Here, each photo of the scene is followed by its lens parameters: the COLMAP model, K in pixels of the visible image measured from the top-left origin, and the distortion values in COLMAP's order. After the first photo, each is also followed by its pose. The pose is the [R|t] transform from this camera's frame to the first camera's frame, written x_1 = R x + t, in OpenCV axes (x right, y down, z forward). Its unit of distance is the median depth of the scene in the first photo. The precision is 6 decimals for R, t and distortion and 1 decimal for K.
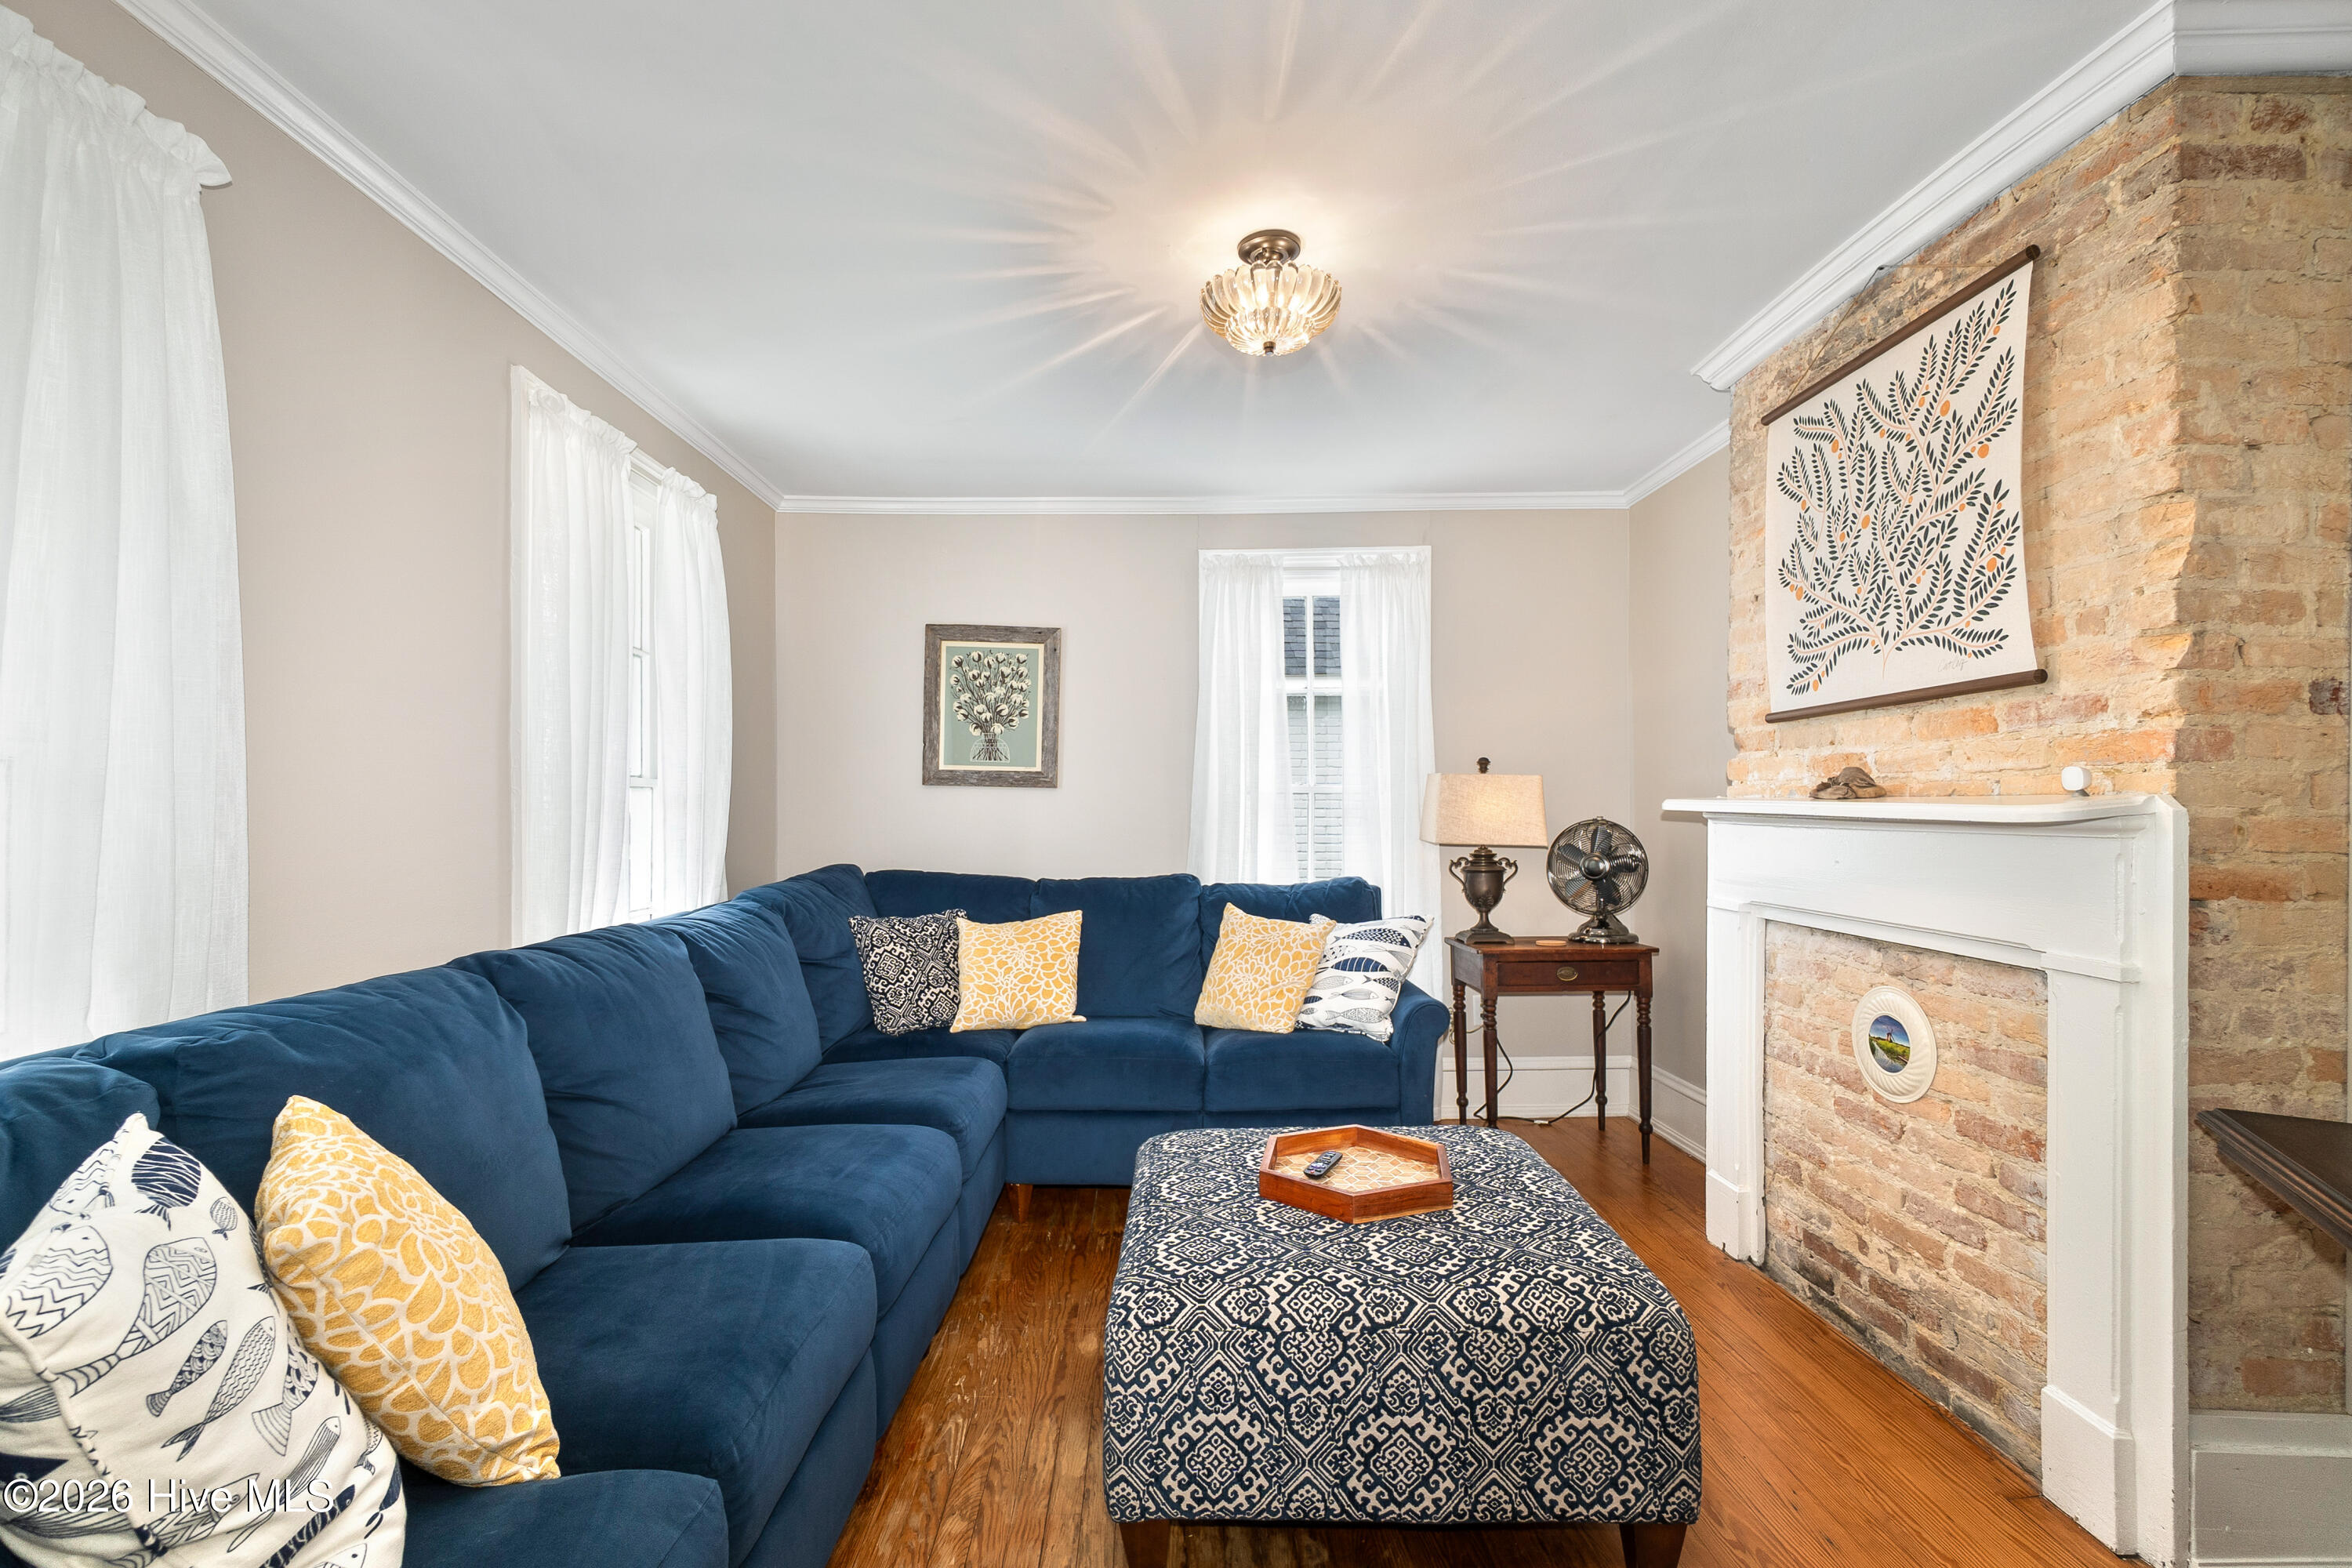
lens RADIAL K [[1012.5, 0, 1160.7], [0, 1012.5, 801.2], [0, 0, 1]] dist [-0.007206, 0.001905]
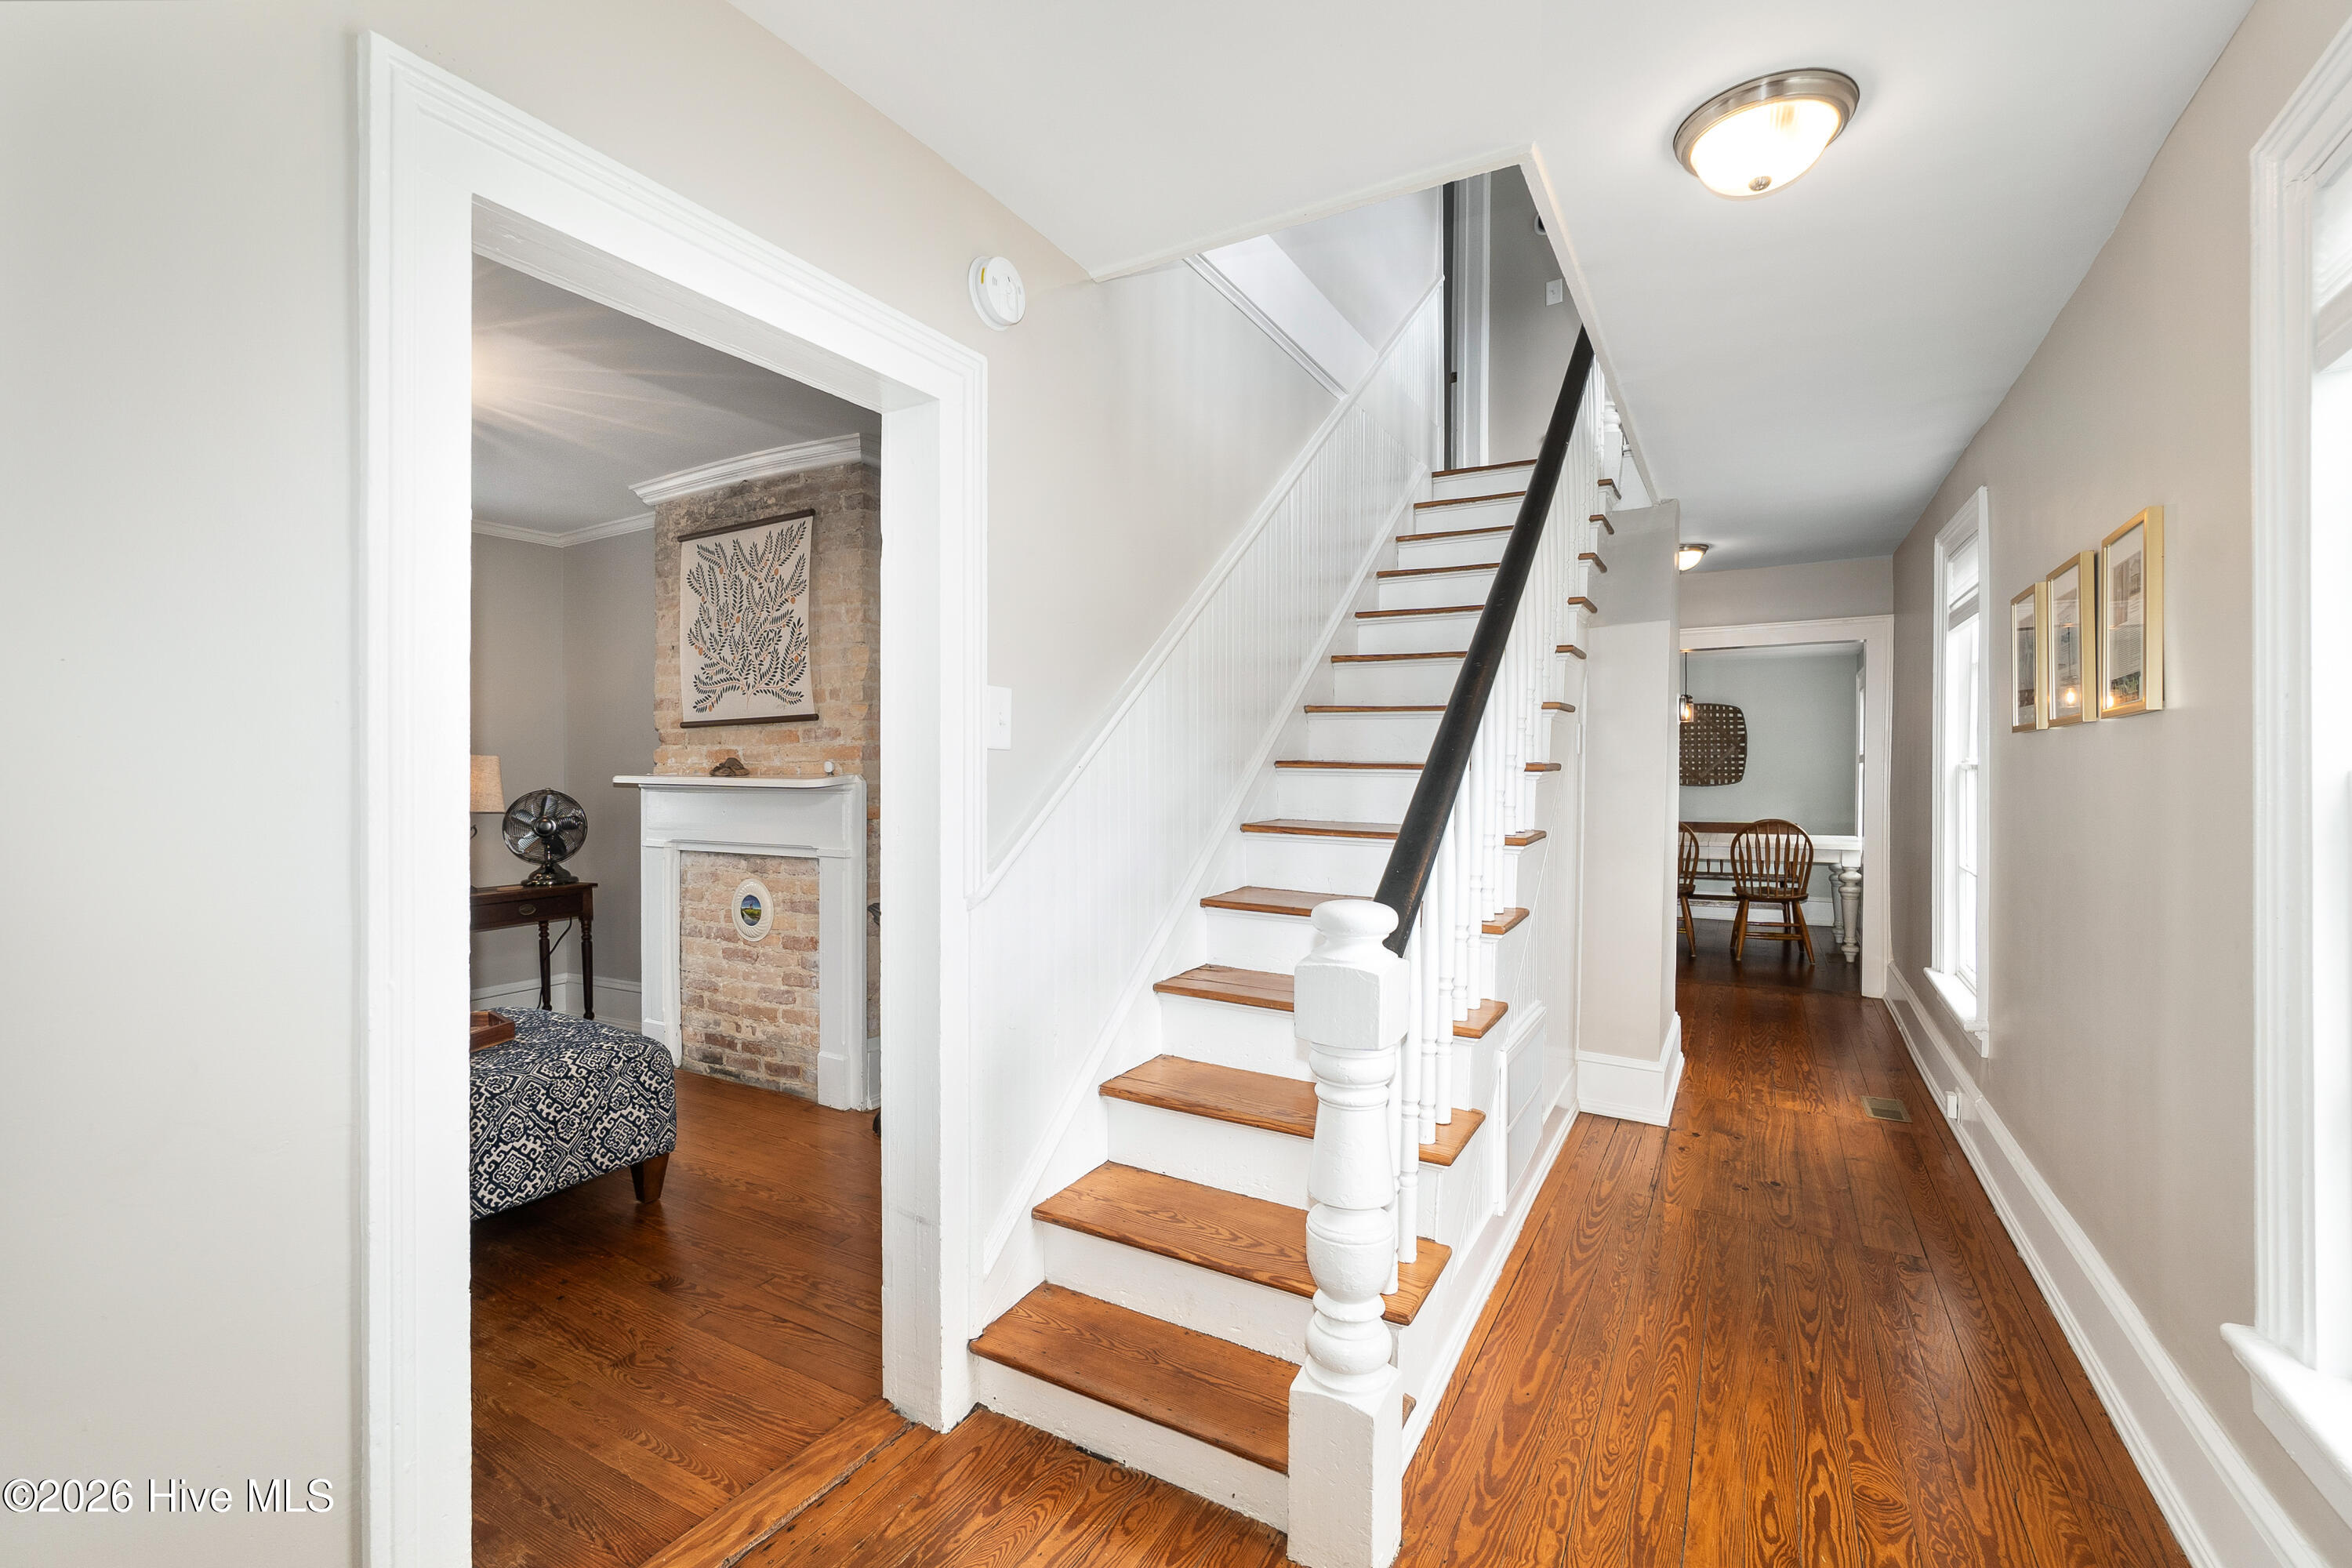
lens RADIAL K [[1012.5, 0, 1163.8], [0, 1012.5, 779.5], [0, 0, 1]] dist [-0.007206, 0.001905]
pose [[0.507518, -0.007120, 0.861611, -0.473305], [0.000419, 0.999968, 0.008016, -0.009555], [-0.861641, -0.003708, 0.507505, -0.571099]]
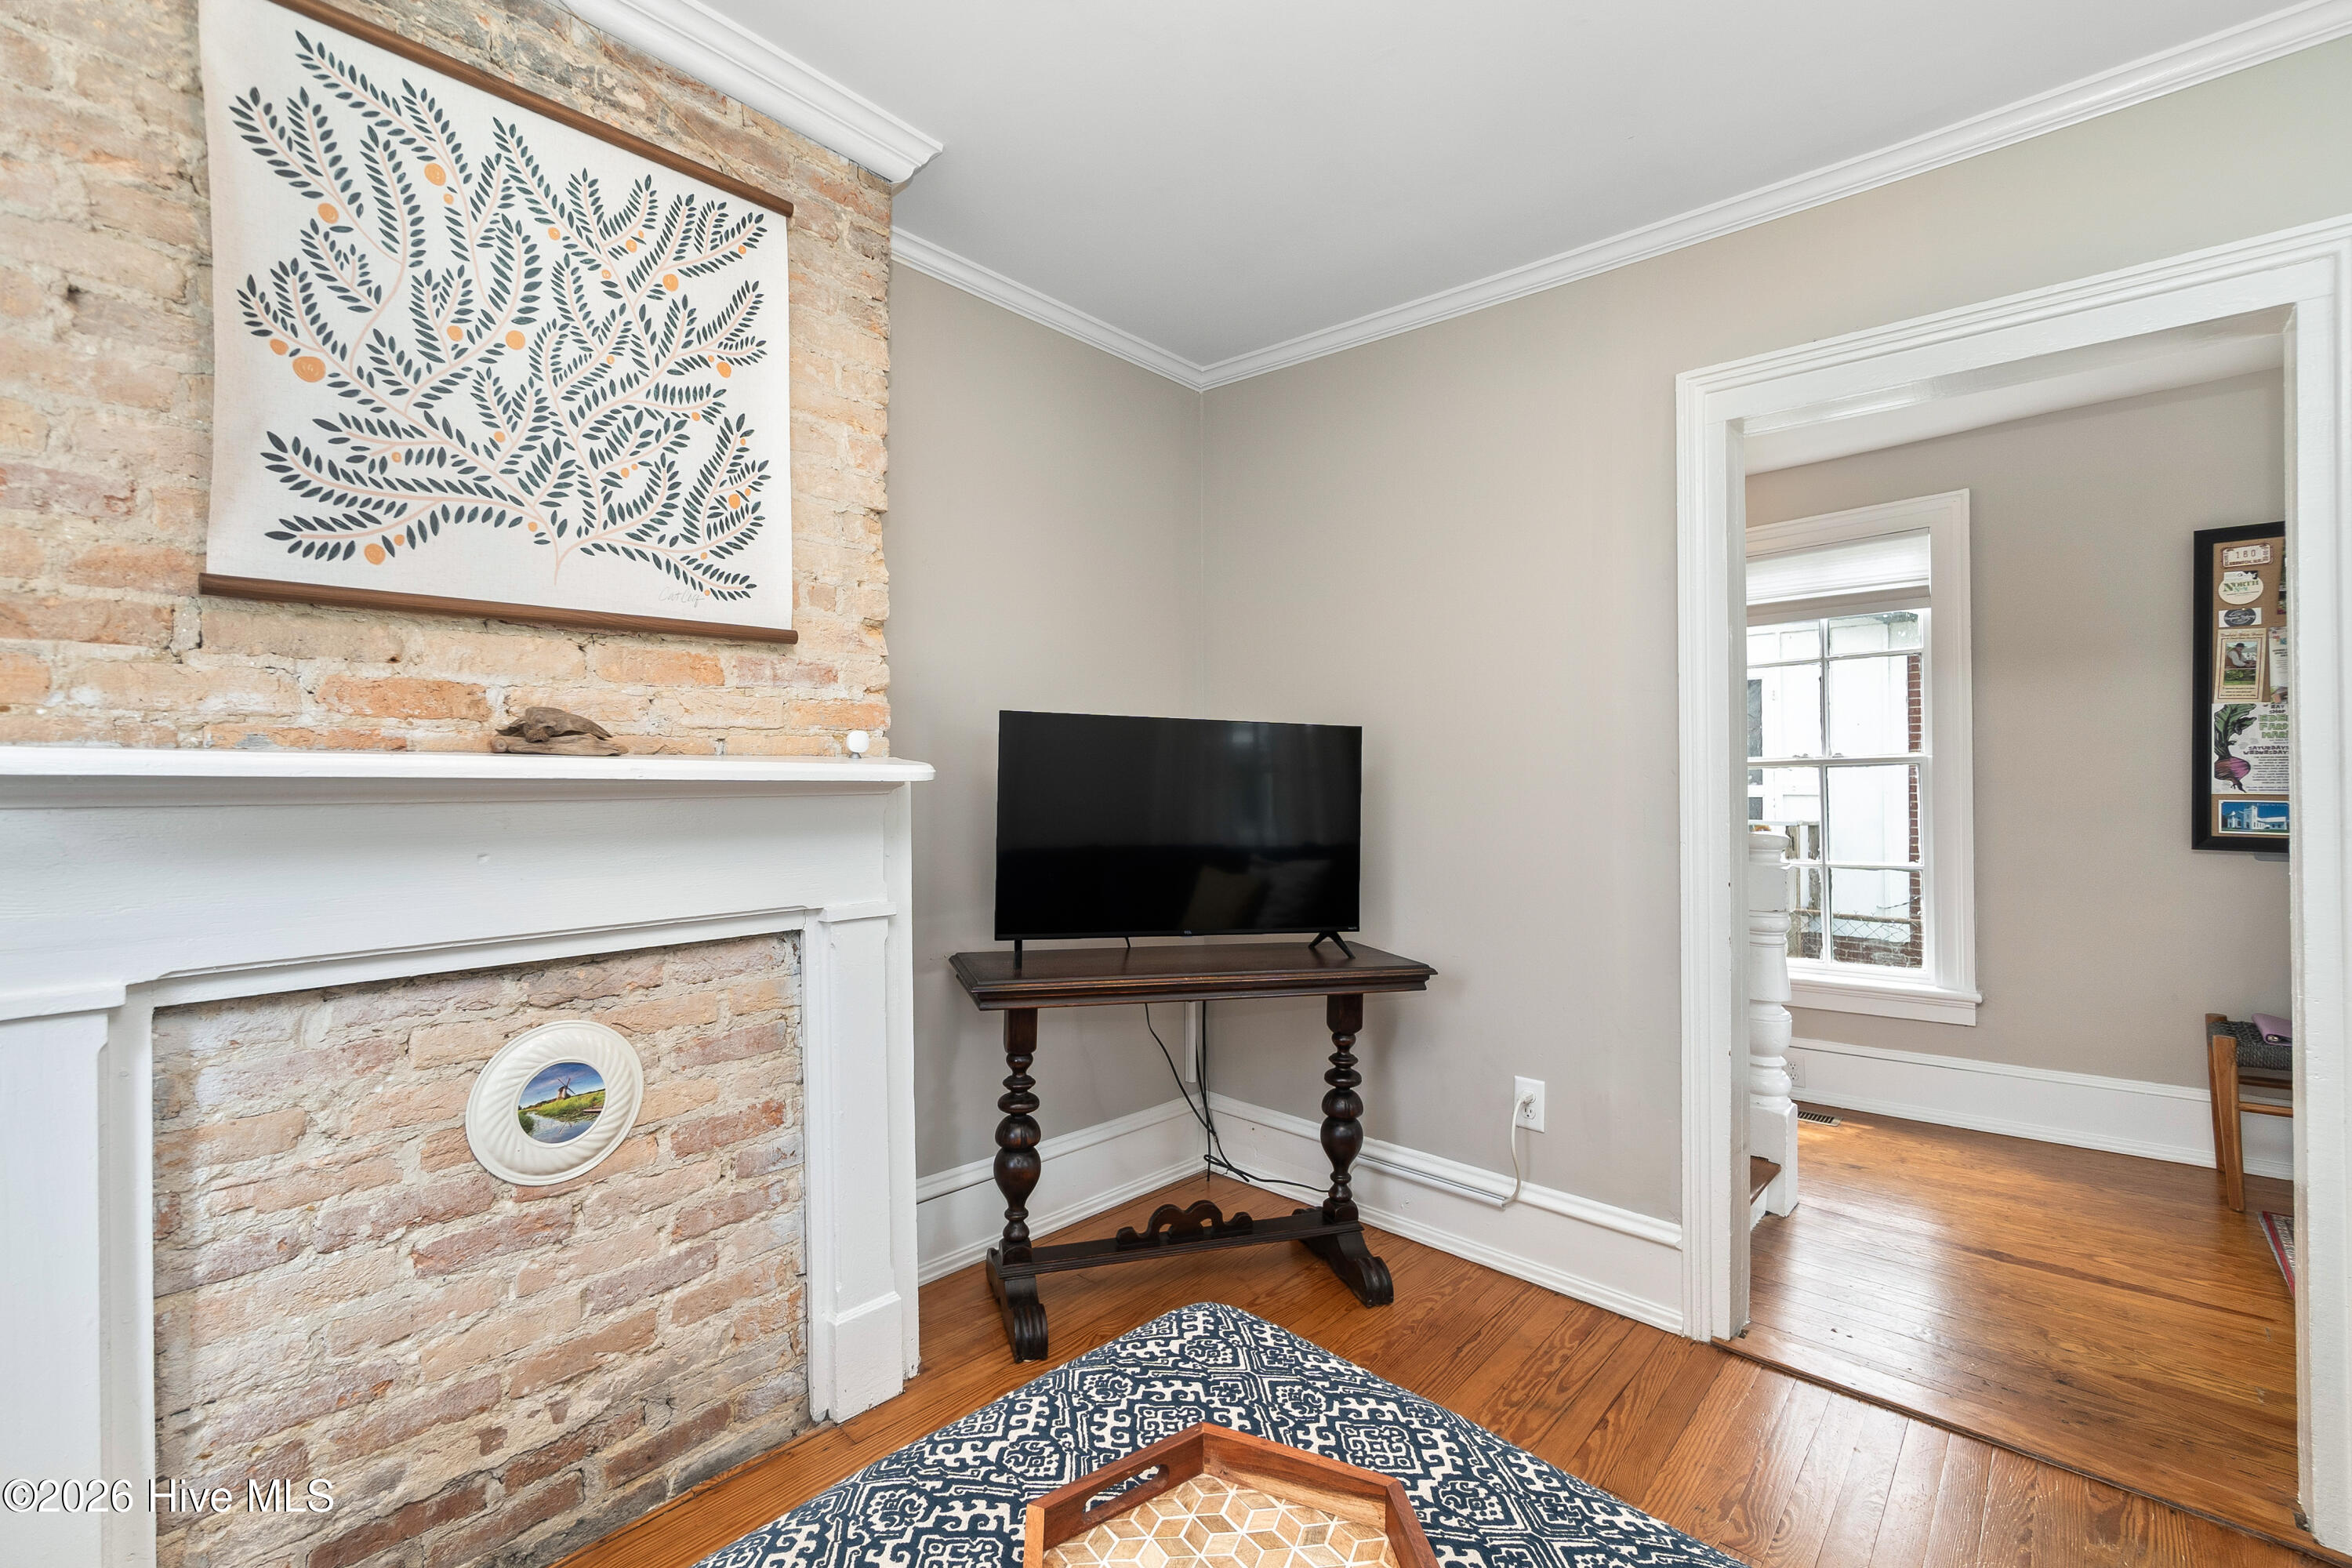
lens RADIAL K [[1012.5, 0, 1170.6], [0, 1012.5, 775.0], [0, 0, 1]] dist [-0.007206, 0.001905]
pose [[-0.731049, 0.000972, 0.682324, -0.074802], [0.000706, 1.000000, -0.000668, 0.011735], [-0.682324, -0.000007, -0.731050, 1.234987]]
